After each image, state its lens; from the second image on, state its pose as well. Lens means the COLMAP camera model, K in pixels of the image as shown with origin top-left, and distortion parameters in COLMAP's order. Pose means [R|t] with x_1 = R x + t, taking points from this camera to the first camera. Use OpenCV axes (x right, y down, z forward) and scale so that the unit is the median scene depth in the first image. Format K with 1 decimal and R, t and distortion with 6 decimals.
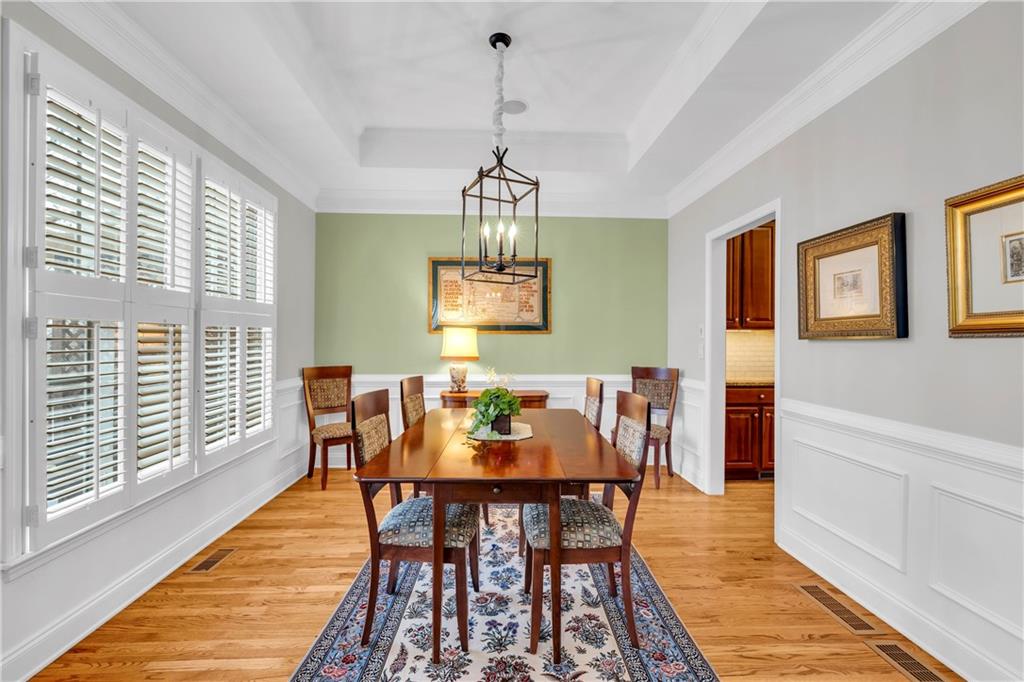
lens RADIAL K [[447.5, 0, 512.0], [0, 447.5, 341.0], [0, 0, 1]] dist [-0.000144, -0.000354]
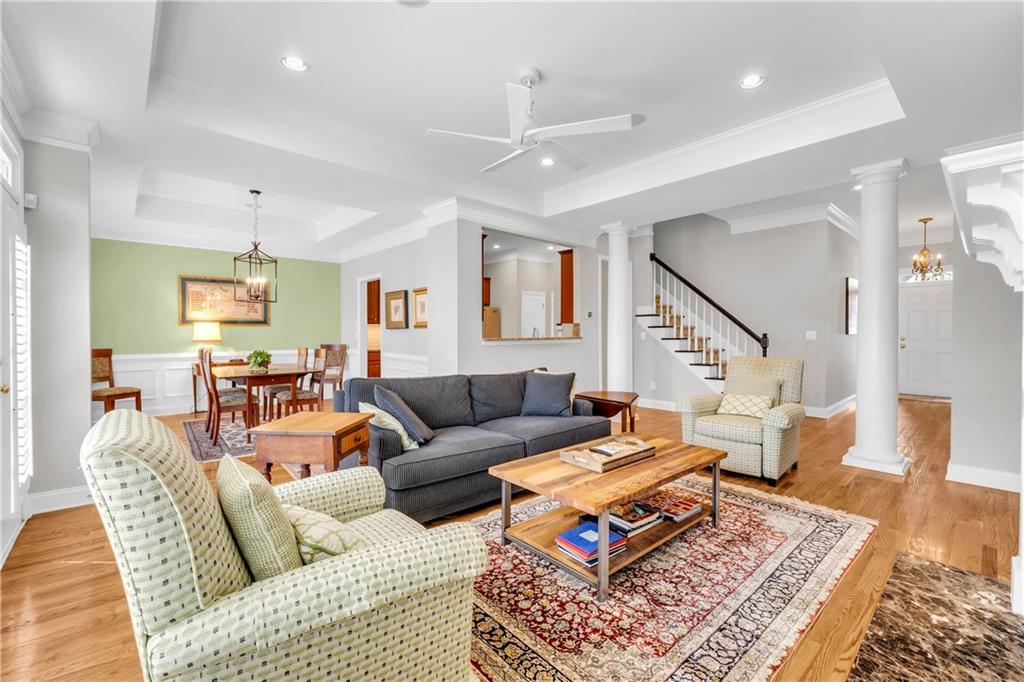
lens RADIAL K [[433.1, 0, 506.0], [0, 433.1, 338.5], [0, 0, 1]] dist [-0.003104, -0.000195]
pose [[0.786200, -0.015647, 0.617774, -0.231675], [0.006581, 0.999835, 0.016950, 0.009227], [-0.617937, -0.009261, 0.786173, -0.869144]]
